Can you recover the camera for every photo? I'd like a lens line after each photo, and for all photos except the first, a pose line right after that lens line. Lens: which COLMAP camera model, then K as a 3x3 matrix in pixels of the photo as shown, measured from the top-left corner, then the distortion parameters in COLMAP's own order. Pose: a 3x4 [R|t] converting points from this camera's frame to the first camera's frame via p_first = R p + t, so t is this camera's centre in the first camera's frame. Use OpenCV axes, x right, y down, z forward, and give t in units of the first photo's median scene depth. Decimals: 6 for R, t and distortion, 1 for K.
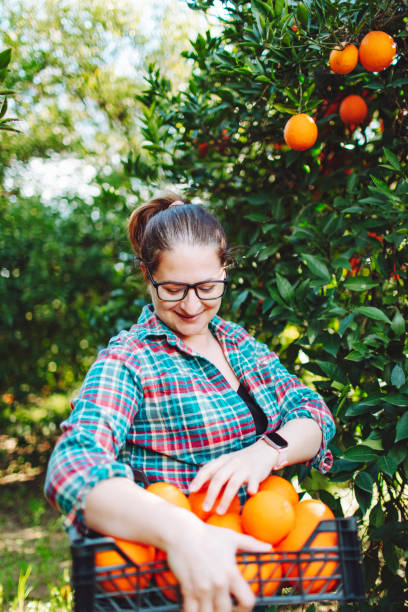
lens RADIAL K [[586.9, 0, 204.1], [0, 586.9, 304.9], [0, 0, 1]] dist [0.053137, 0.000000]
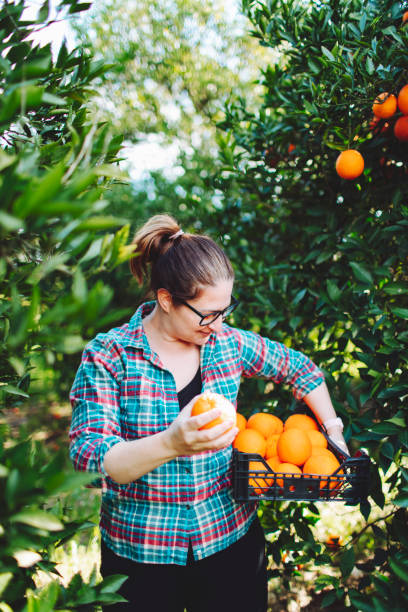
lens RADIAL K [[586.9, 0, 203.6], [0, 586.9, 305.7], [0, 0, 1]] dist [0.053137, 0.000000]
pose [[0.990079, 0.012937, -0.139915, 0.032582], [-0.005154, 0.998426, 0.055846, -0.050692], [0.140417, -0.054571, 0.988587, -0.186700]]
